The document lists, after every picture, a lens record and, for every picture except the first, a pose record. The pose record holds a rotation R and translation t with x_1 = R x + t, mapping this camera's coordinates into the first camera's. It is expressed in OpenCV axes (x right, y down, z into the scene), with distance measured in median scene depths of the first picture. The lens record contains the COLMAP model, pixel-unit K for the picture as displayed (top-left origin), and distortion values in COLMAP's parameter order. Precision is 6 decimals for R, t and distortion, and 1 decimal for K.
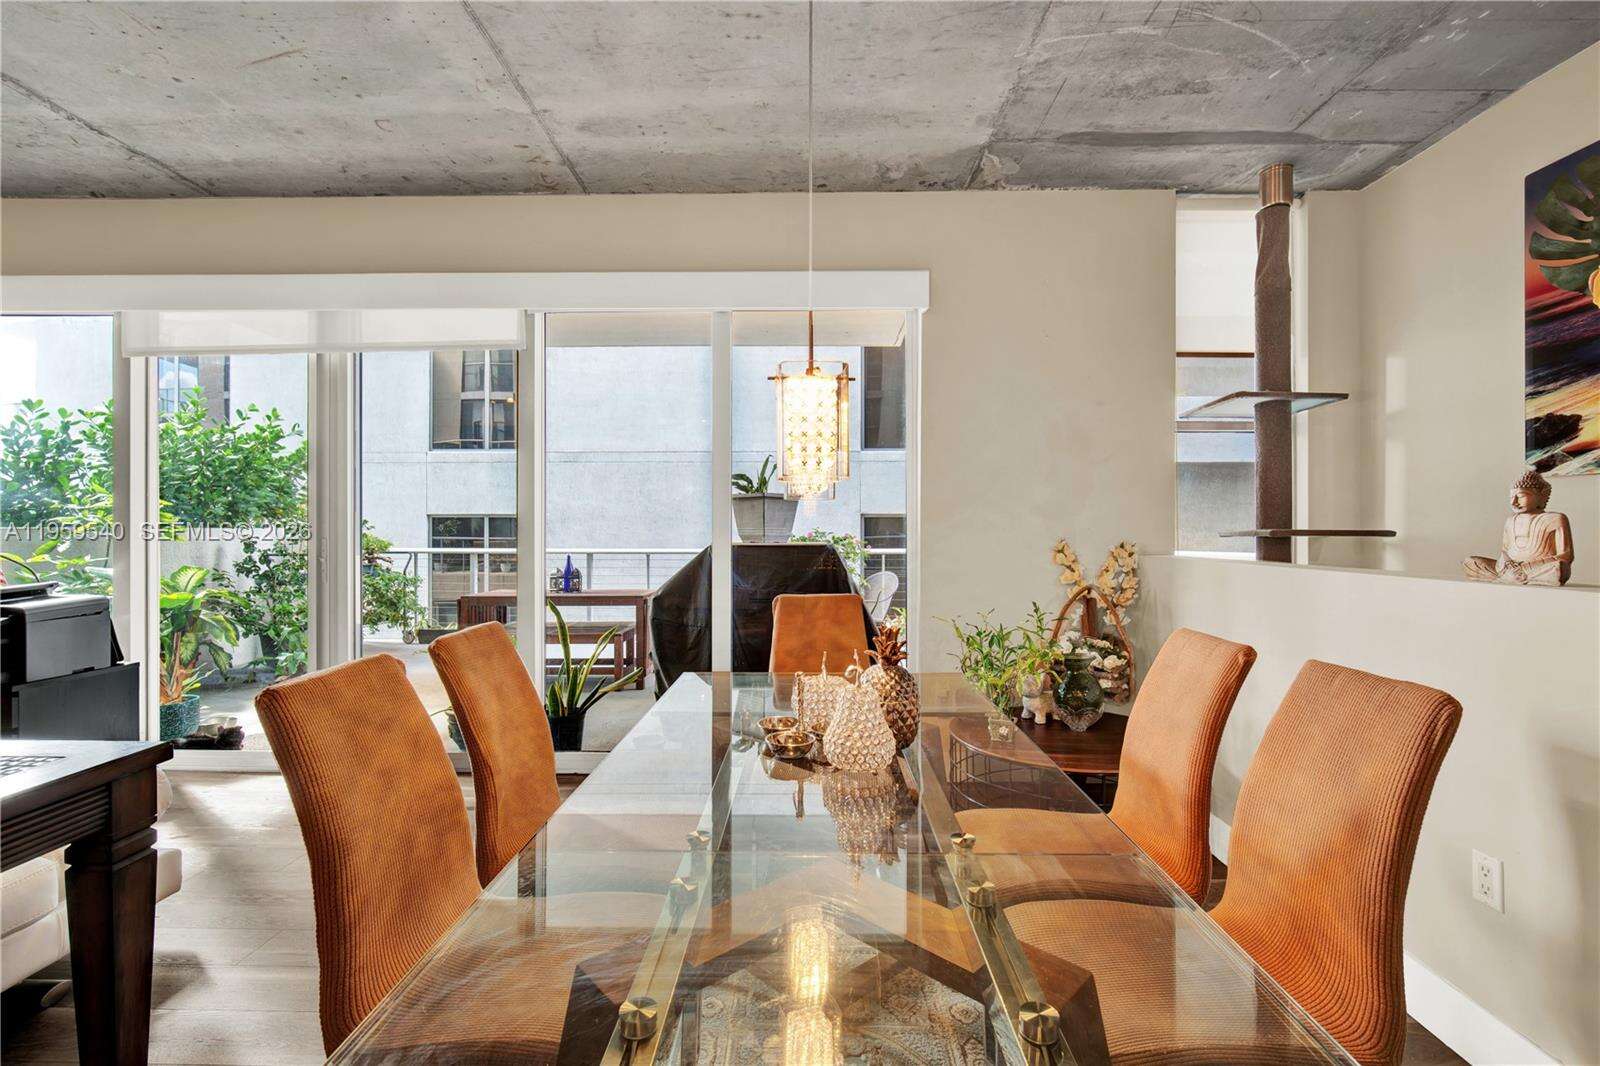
lens RADIAL K [[712.3, 0, 809.5], [0, 712.3, 527.1], [0, 0, 1]] dist [-0.010236, 0.002809]
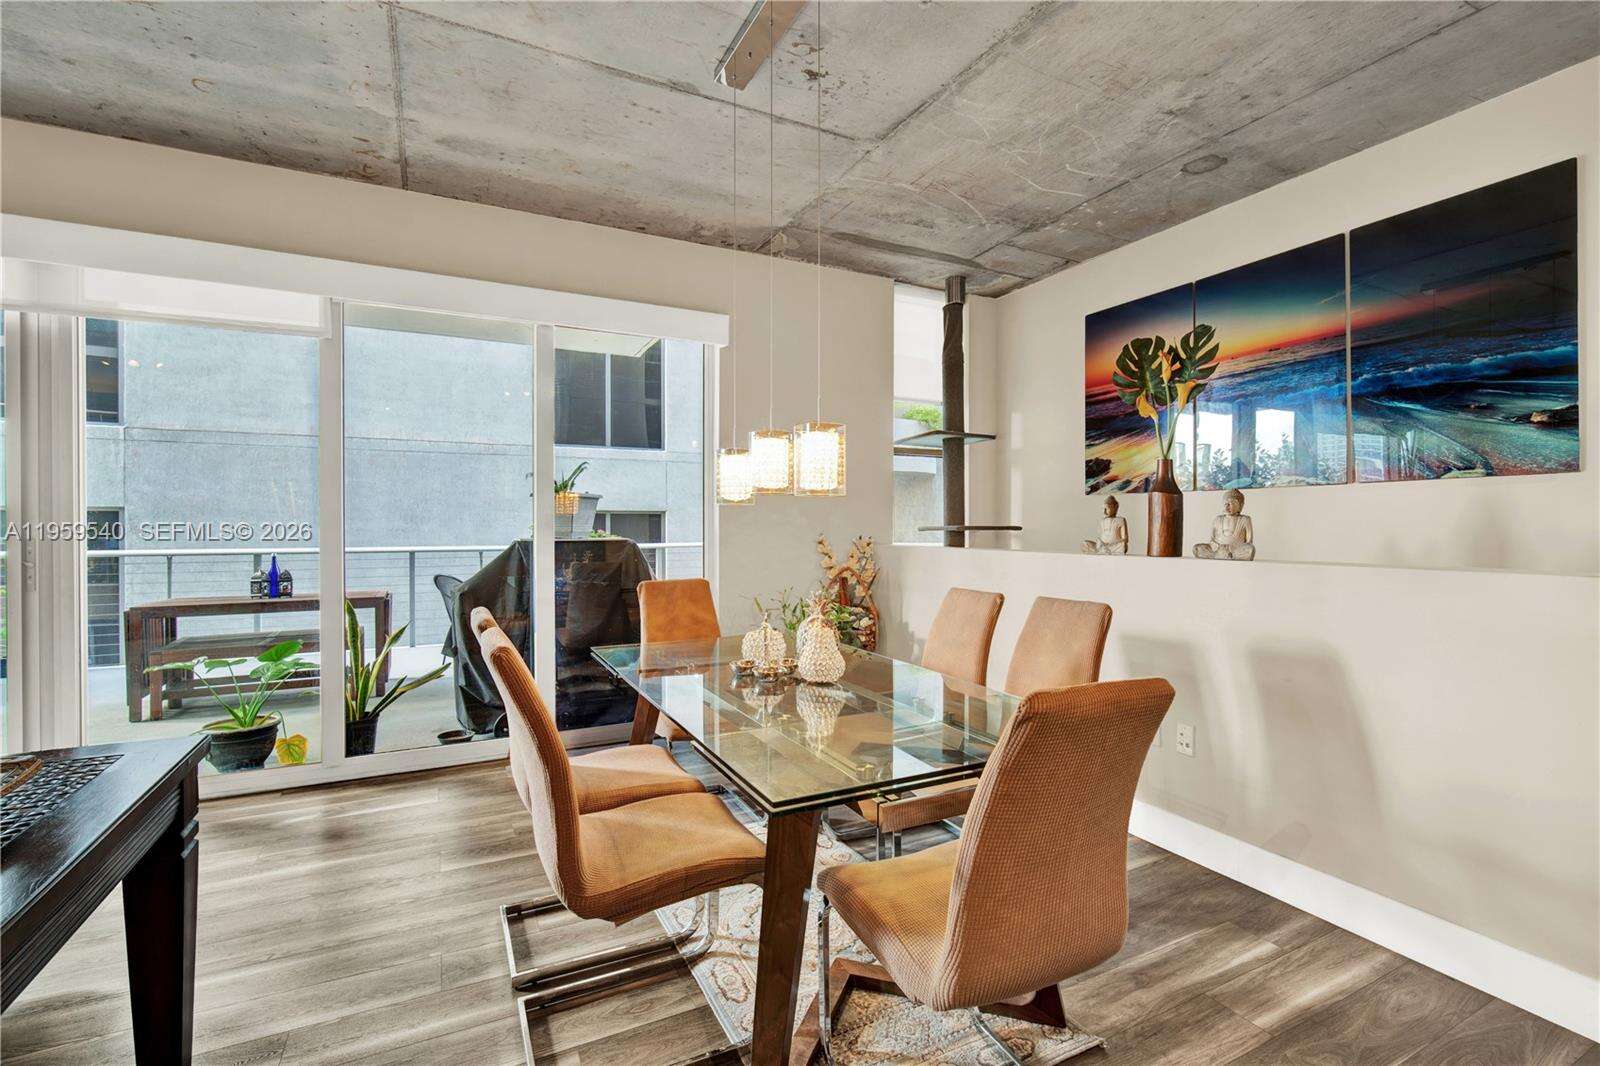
lens RADIAL K [[712.3, 0, 806.4], [0, 712.3, 527.6], [0, 0, 1]] dist [-0.010236, 0.002809]
pose [[0.884346, -0.002875, 0.466823, -0.308438], [-0.000150, 0.999979, 0.006442, -0.002254], [-0.466832, -0.005768, 0.884327, -0.159428]]
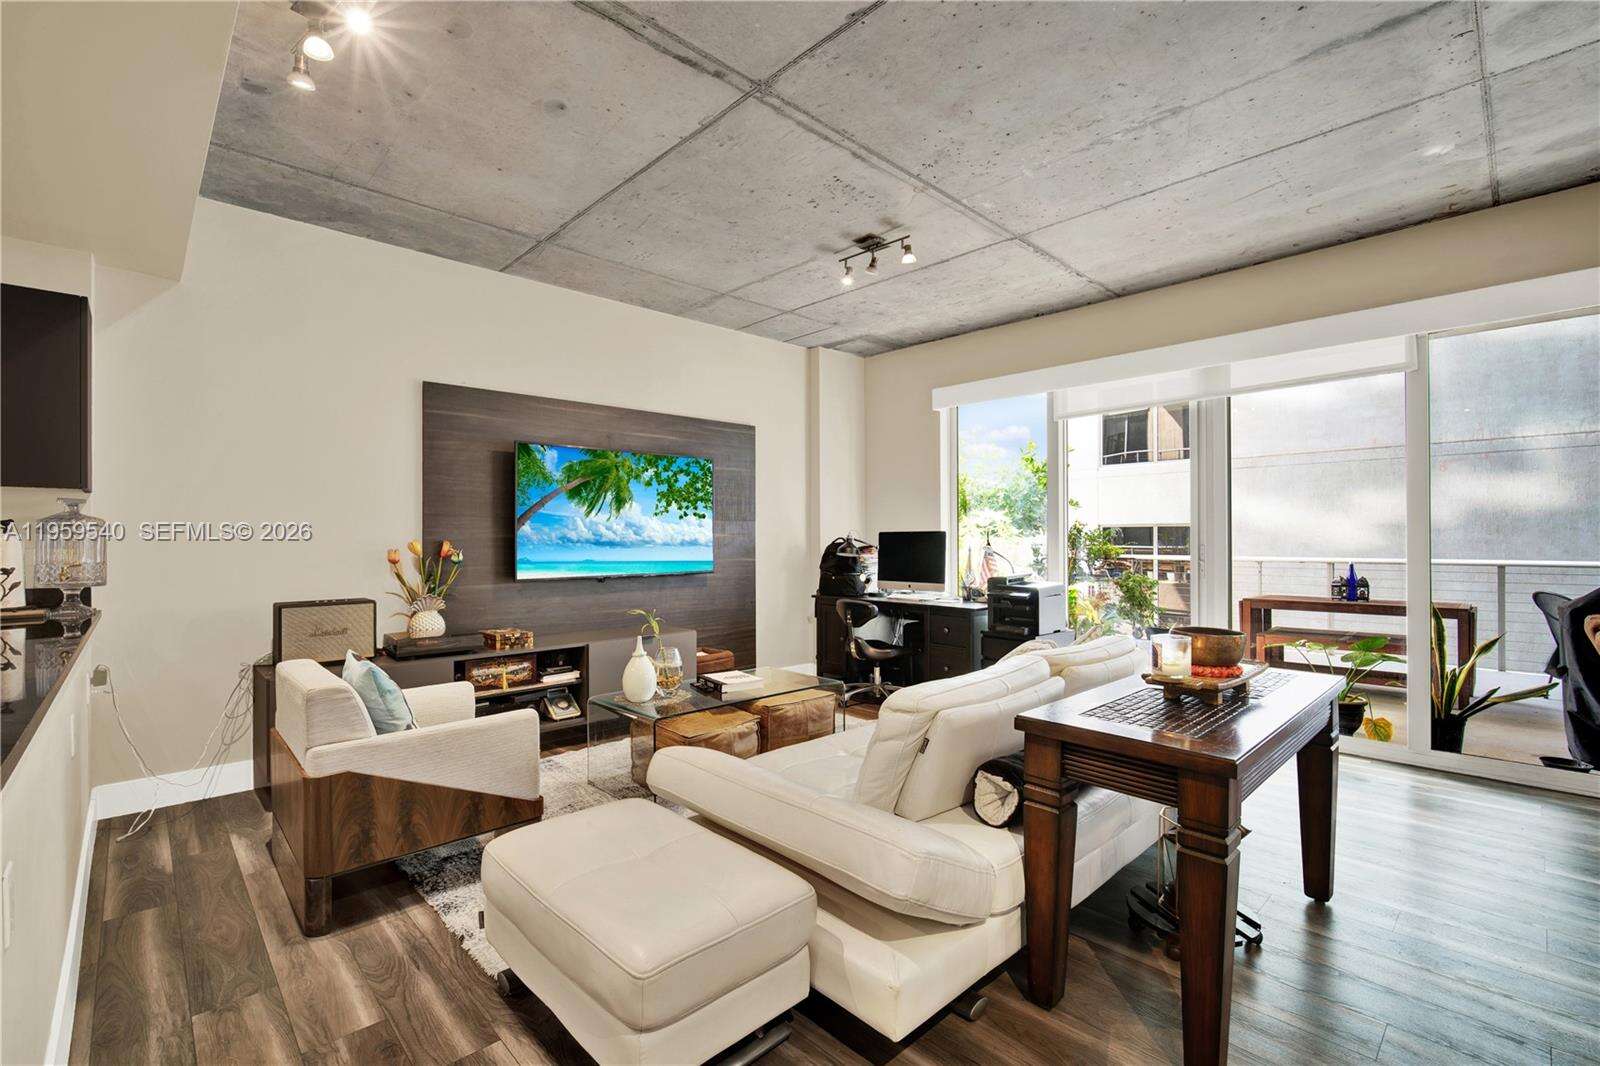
lens RADIAL K [[712.3, 0, 794.7], [0, 712.3, 534.0], [0, 0, 1]] dist [-0.010236, 0.002809]
pose [[0.696070, -0.005188, -0.717955, -0.316750], [0.003986, 0.999986, -0.003361, -0.003261], [0.717963, -0.000522, 0.696082, -0.461268]]
